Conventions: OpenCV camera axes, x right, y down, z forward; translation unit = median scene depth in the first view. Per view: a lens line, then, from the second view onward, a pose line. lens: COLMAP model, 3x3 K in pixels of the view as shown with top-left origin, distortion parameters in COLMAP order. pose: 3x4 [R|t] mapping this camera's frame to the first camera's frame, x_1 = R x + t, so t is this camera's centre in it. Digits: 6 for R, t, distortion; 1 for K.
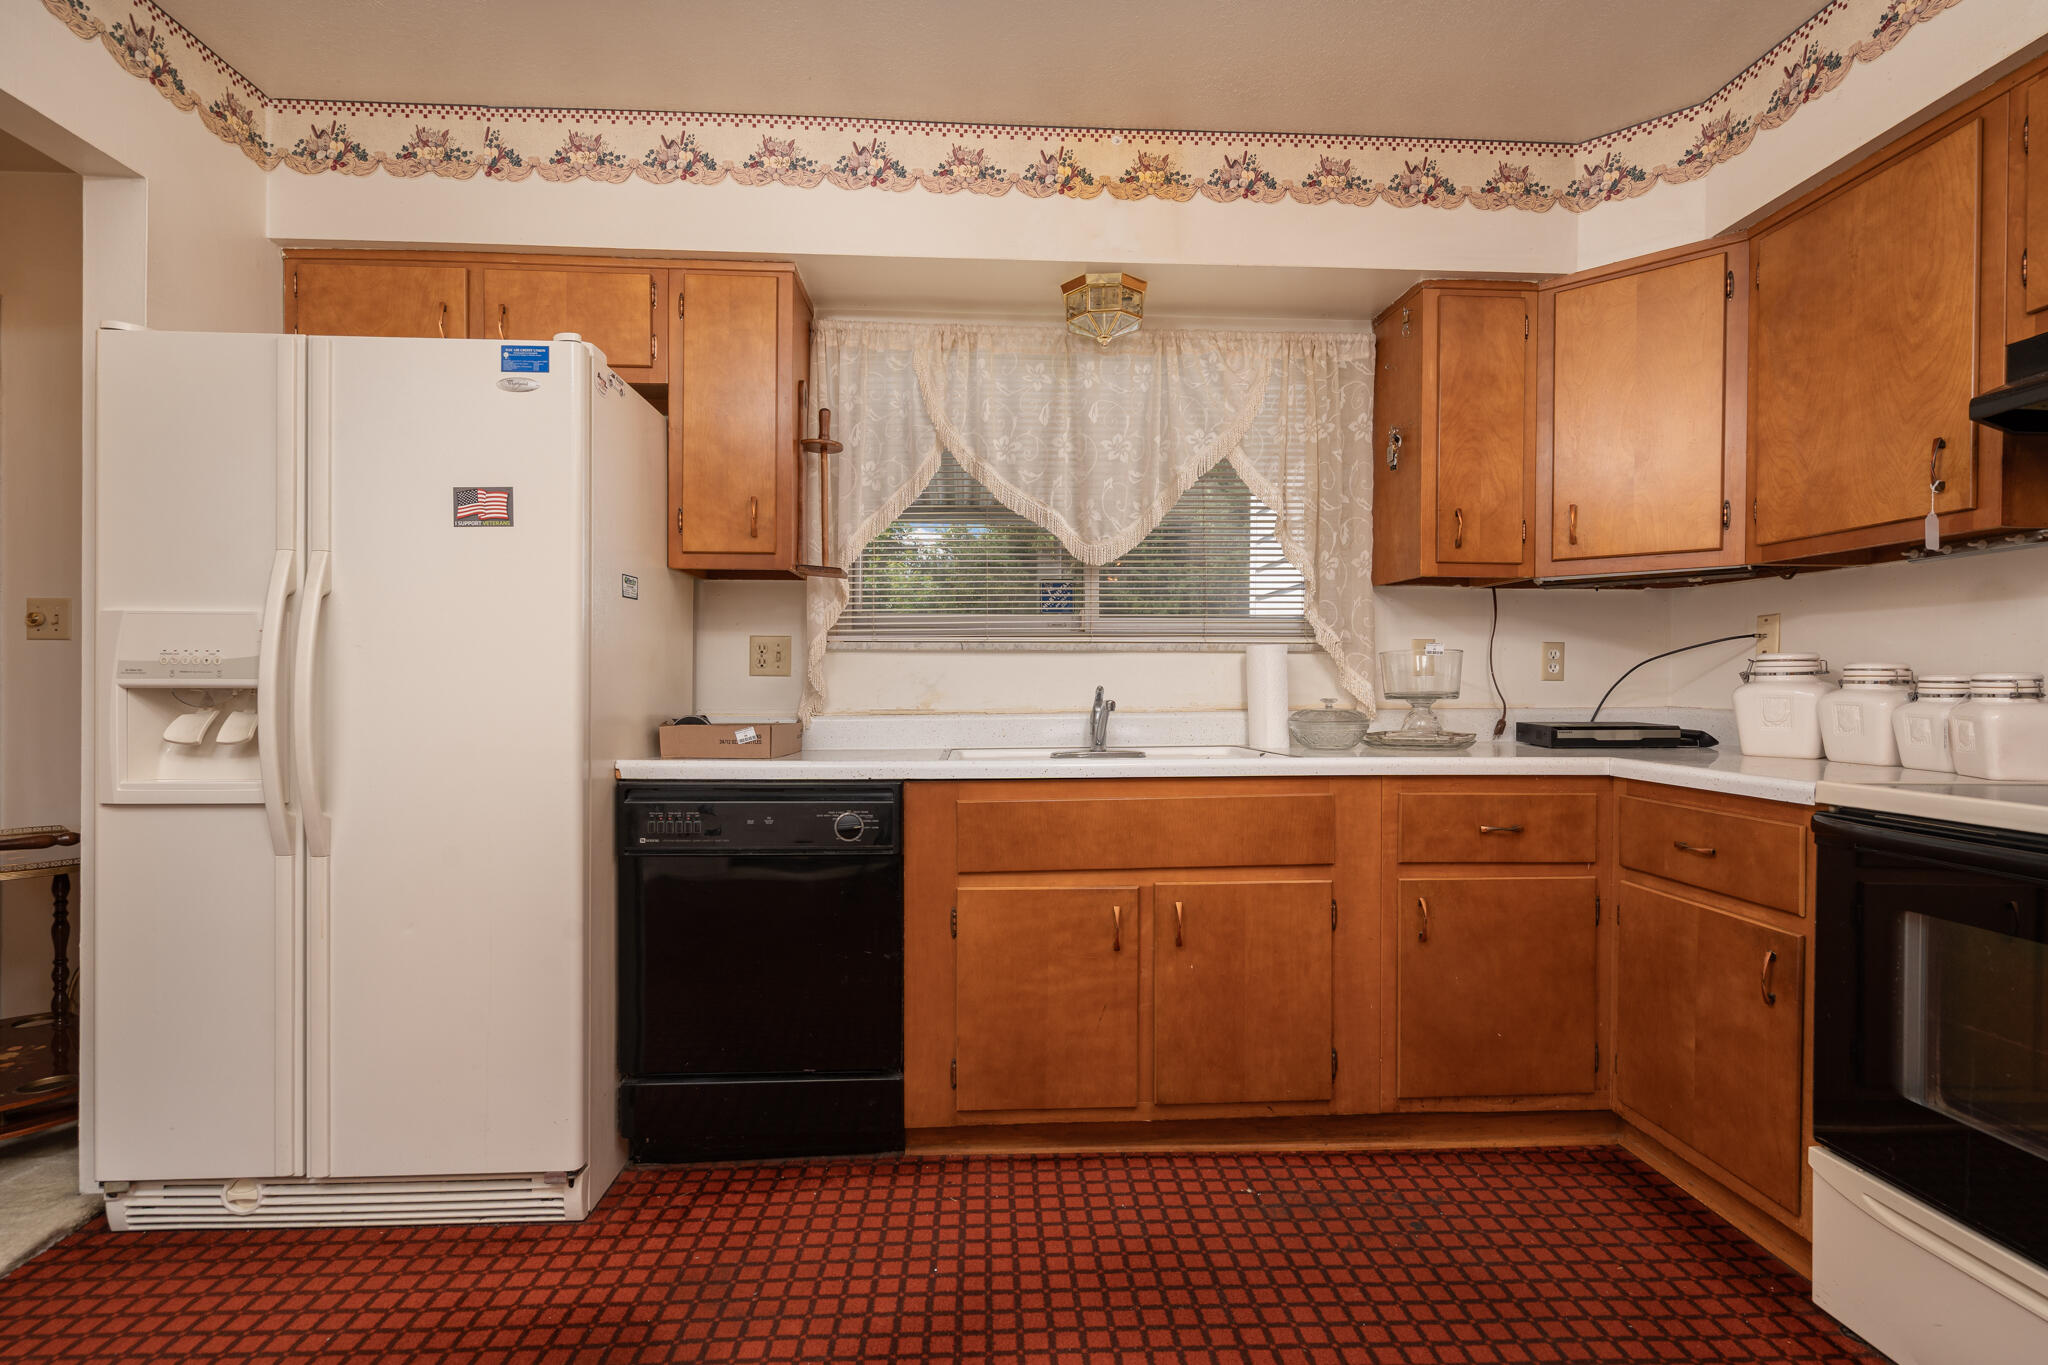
lens RADIAL K [[966.7, 0, 1030.6], [0, 966.7, 687.2], [0, 0, 1]] dist [-0.004425, 0.001751]
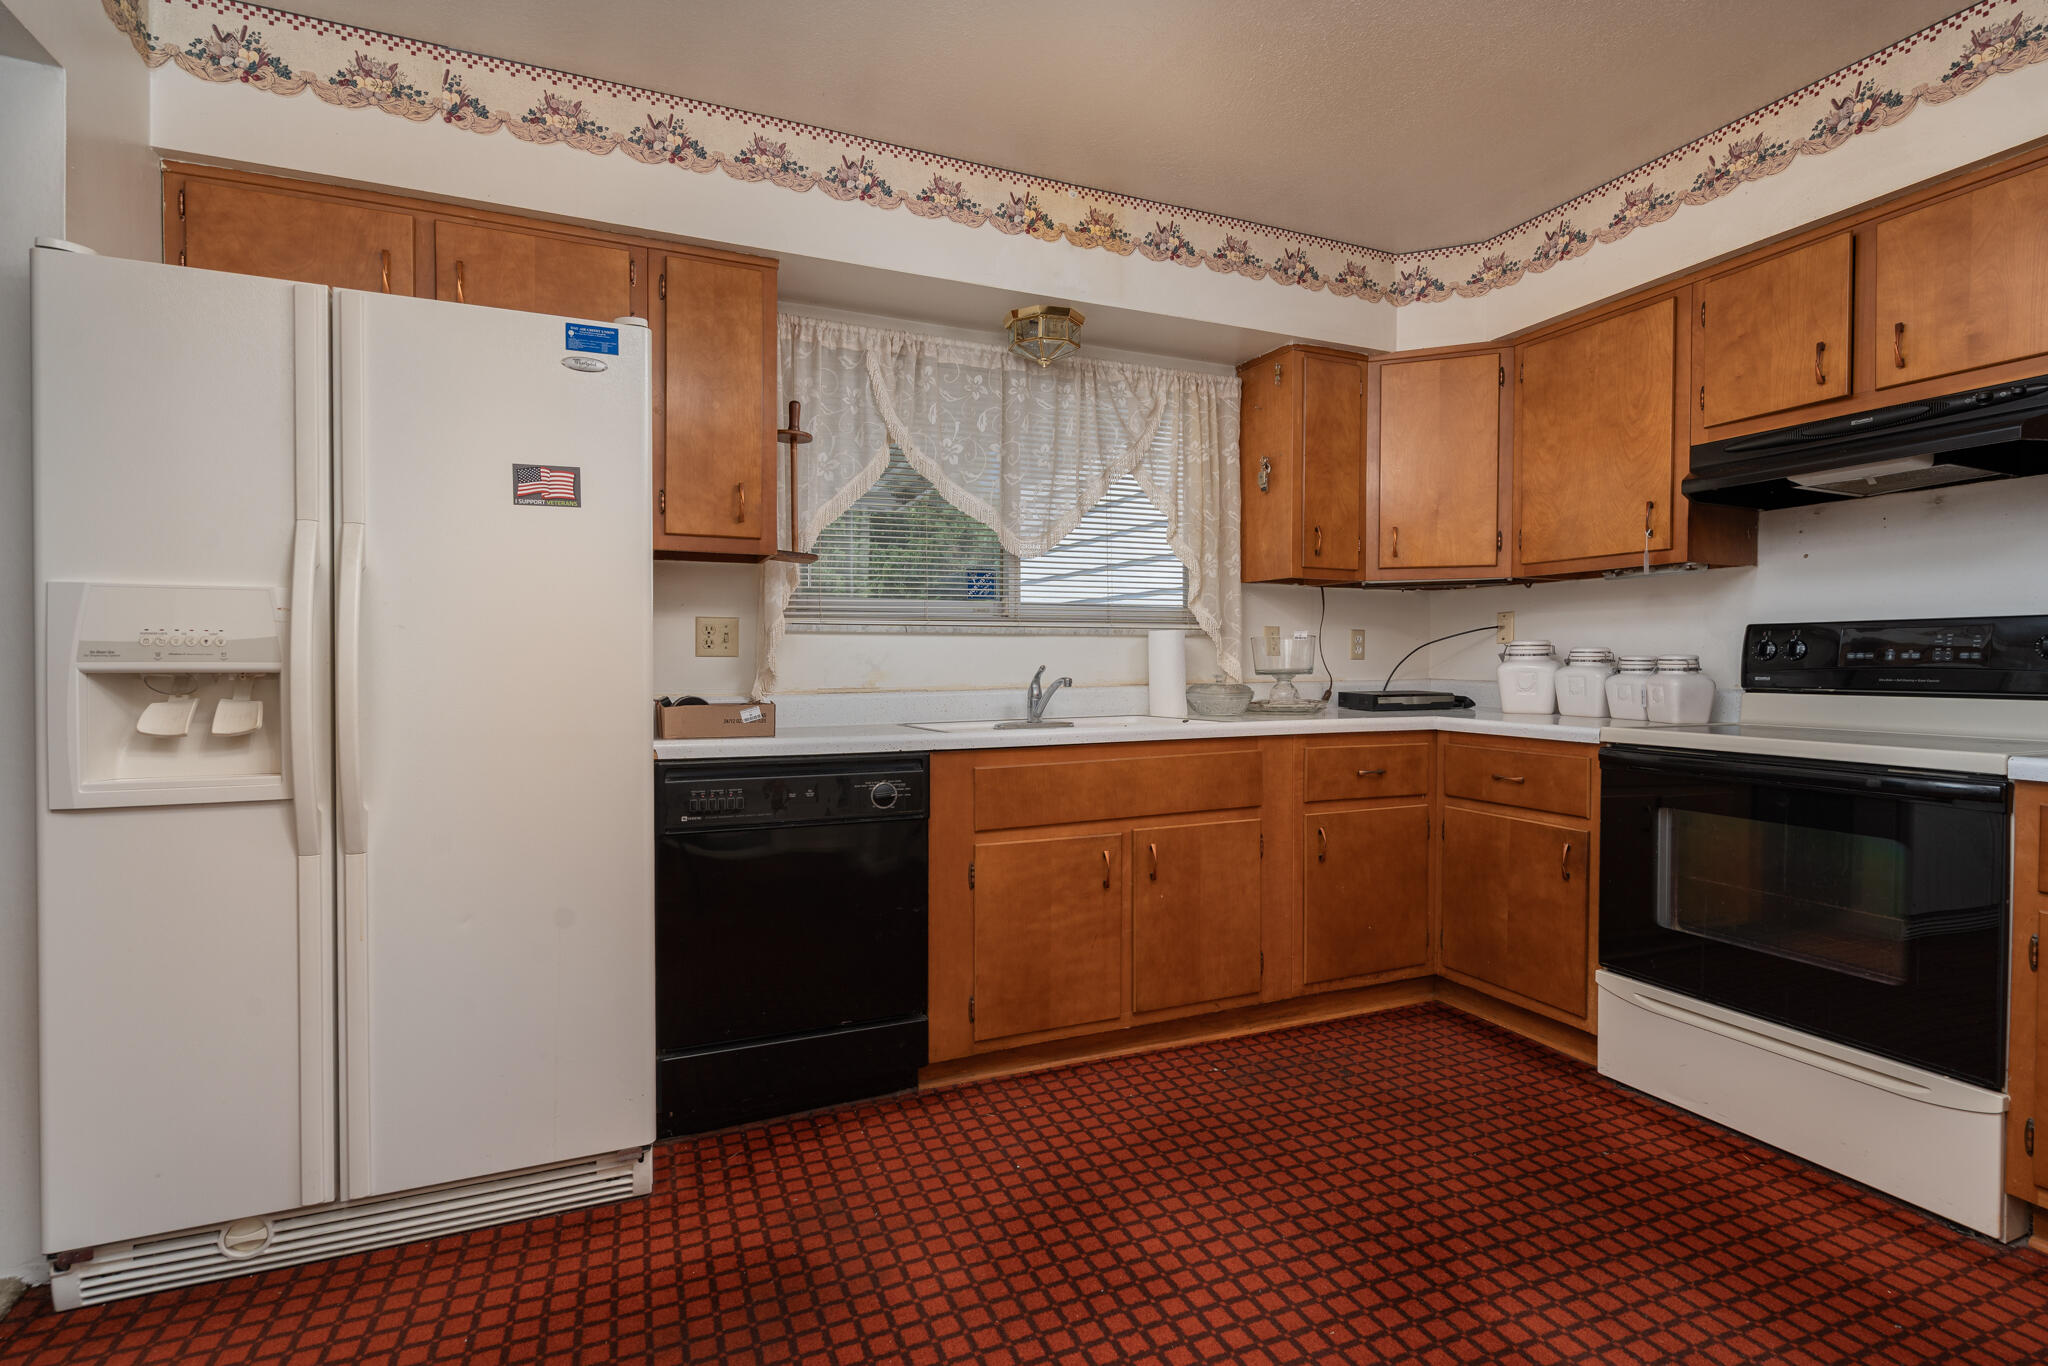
lens RADIAL K [[966.7, 0, 1011.6], [0, 966.7, 672.6], [0, 0, 1]] dist [-0.004425, 0.001751]
pose [[0.940472, -0.006725, 0.339806, -0.423520], [0.003932, 0.999953, 0.008907, -0.003567], [-0.339850, -0.007041, 0.940453, -0.077596]]
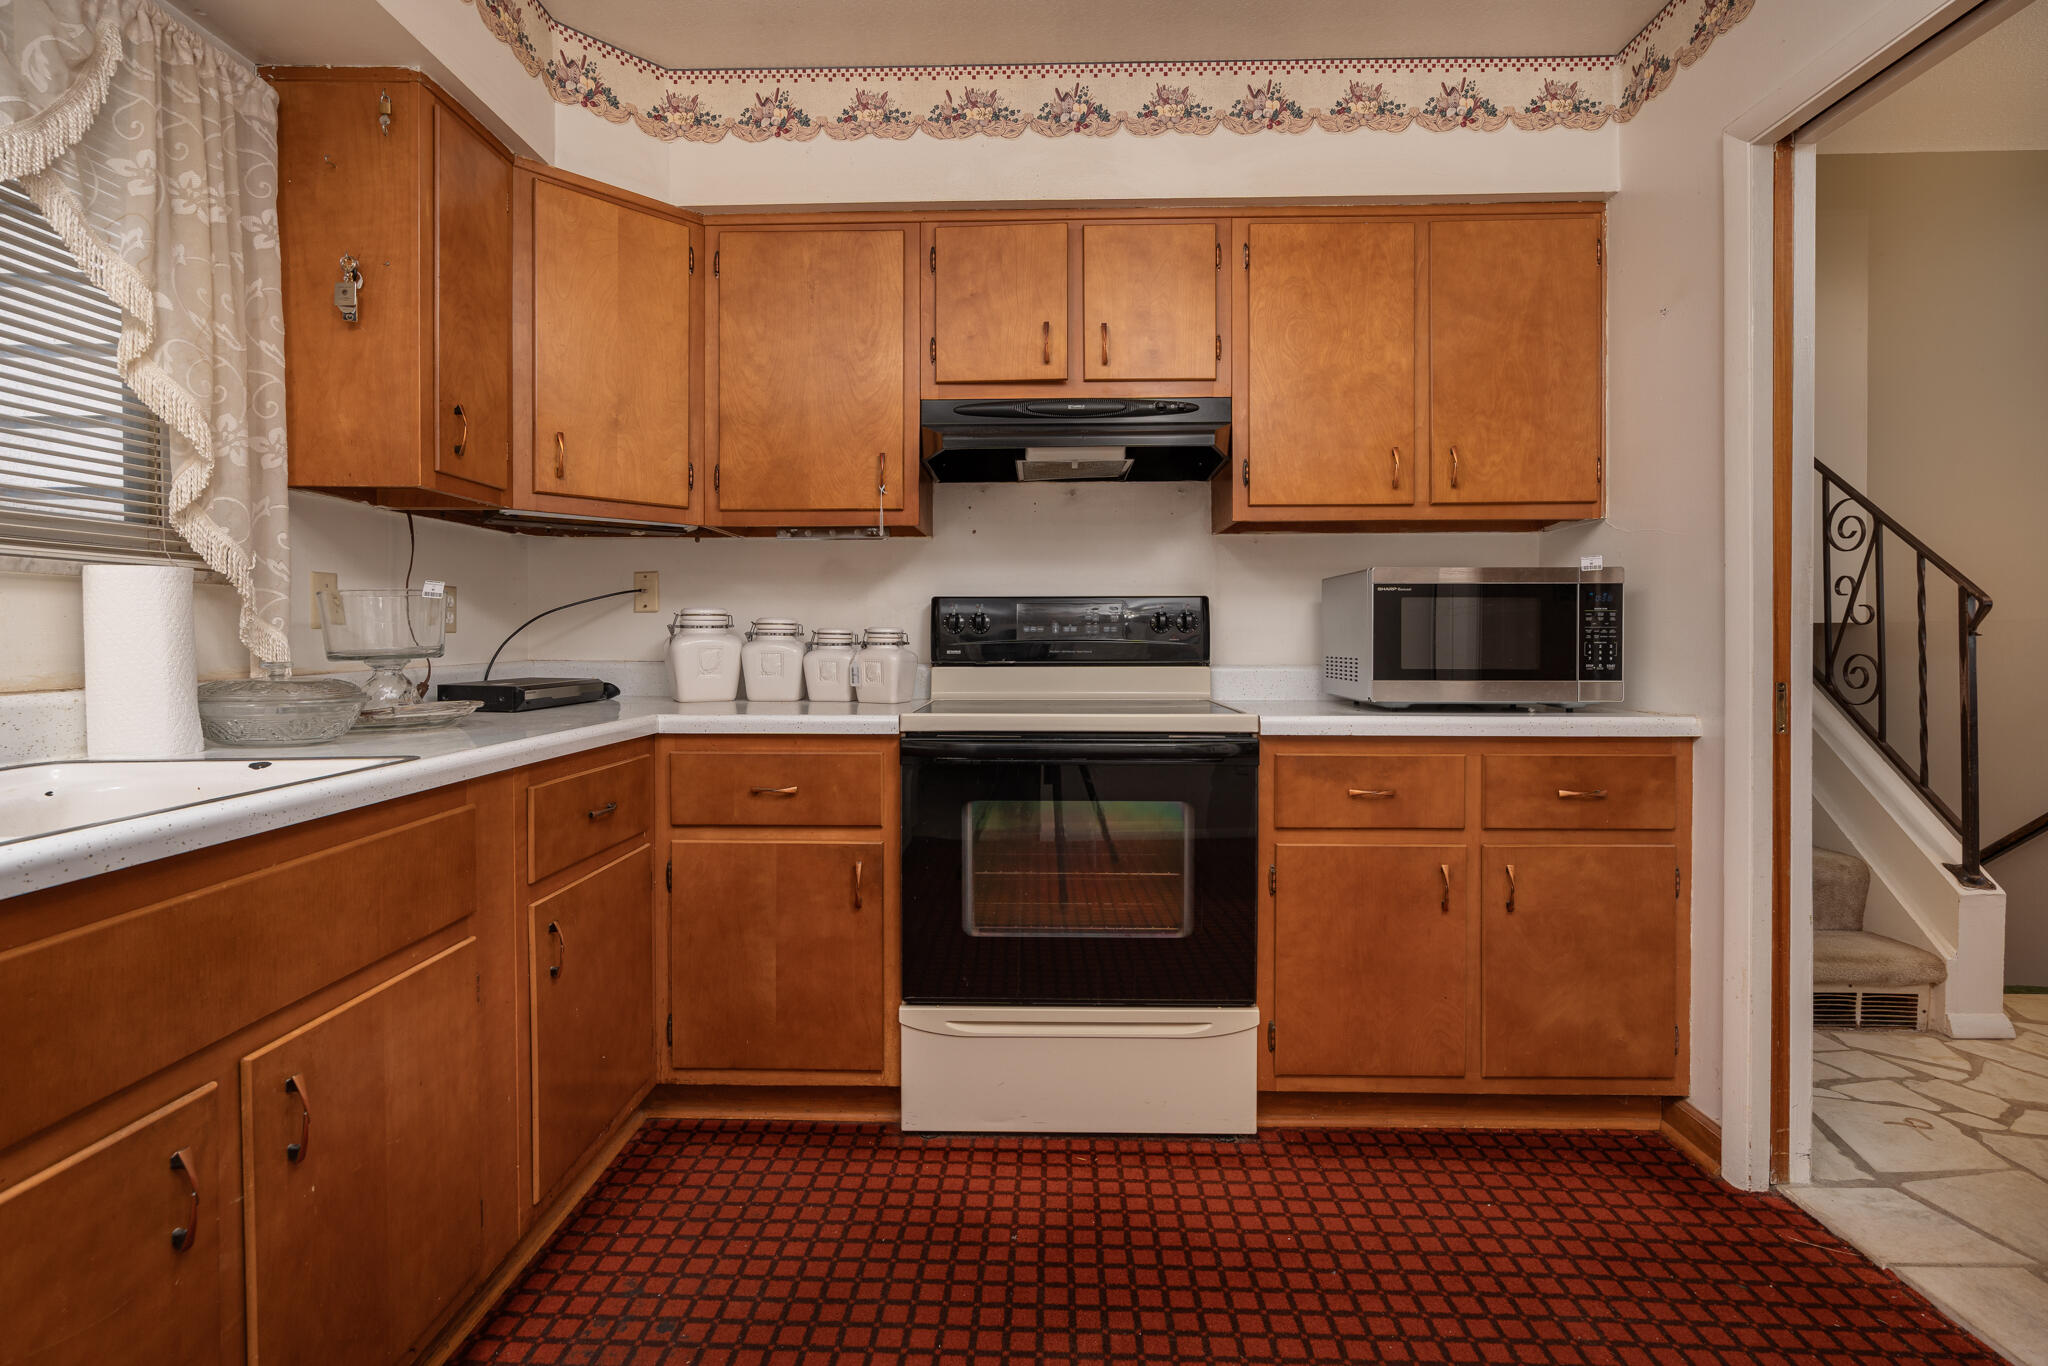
lens RADIAL K [[966.7, 0, 983.9], [0, 966.7, 646.6], [0, 0, 1]] dist [-0.004425, 0.001751]
pose [[0.072803, -0.014855, 0.997236, -0.317442], [0.005731, 0.999879, 0.014476, -0.005439], [-0.997330, 0.004661, 0.072879, 0.606073]]
